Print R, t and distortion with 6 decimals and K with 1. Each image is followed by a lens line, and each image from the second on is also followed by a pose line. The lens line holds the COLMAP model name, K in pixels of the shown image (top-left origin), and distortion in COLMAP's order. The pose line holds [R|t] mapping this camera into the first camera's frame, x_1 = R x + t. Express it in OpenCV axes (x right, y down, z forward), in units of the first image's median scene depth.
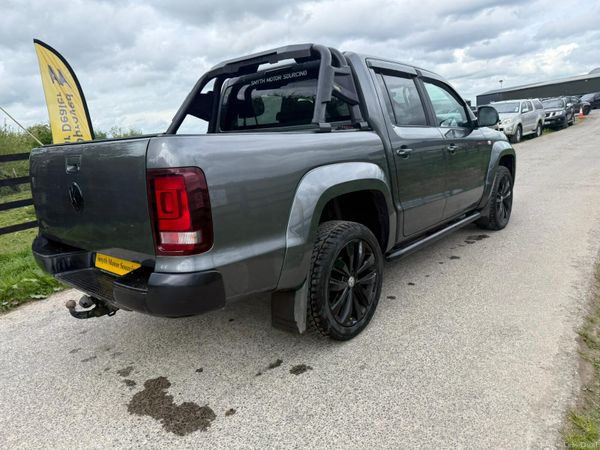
lens RADIAL K [[421.3, 0, 294.8], [0, 421.3, 222.4], [0, 0, 1]] dist [-0.005792, -0.001596]
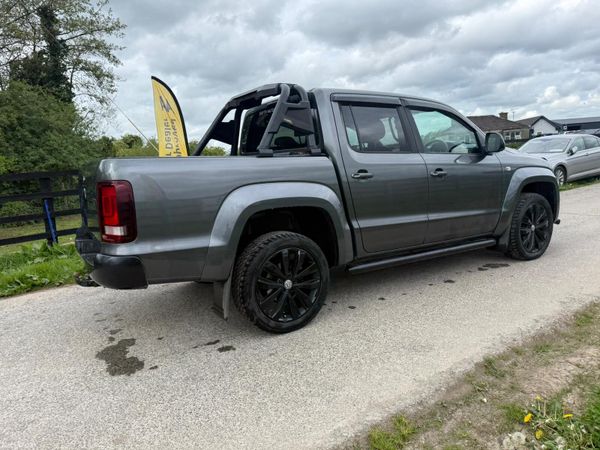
lens RADIAL K [[419.2, 0, 295.8], [0, 419.2, 221.5], [0, 0, 1]] dist [0.020031, -0.030301]
pose [[0.951167, 0.067132, -0.301289, 0.465148], [-0.079586, 0.996399, -0.029237, -0.000432], [0.298241, 0.051788, 0.953084, -0.105955]]
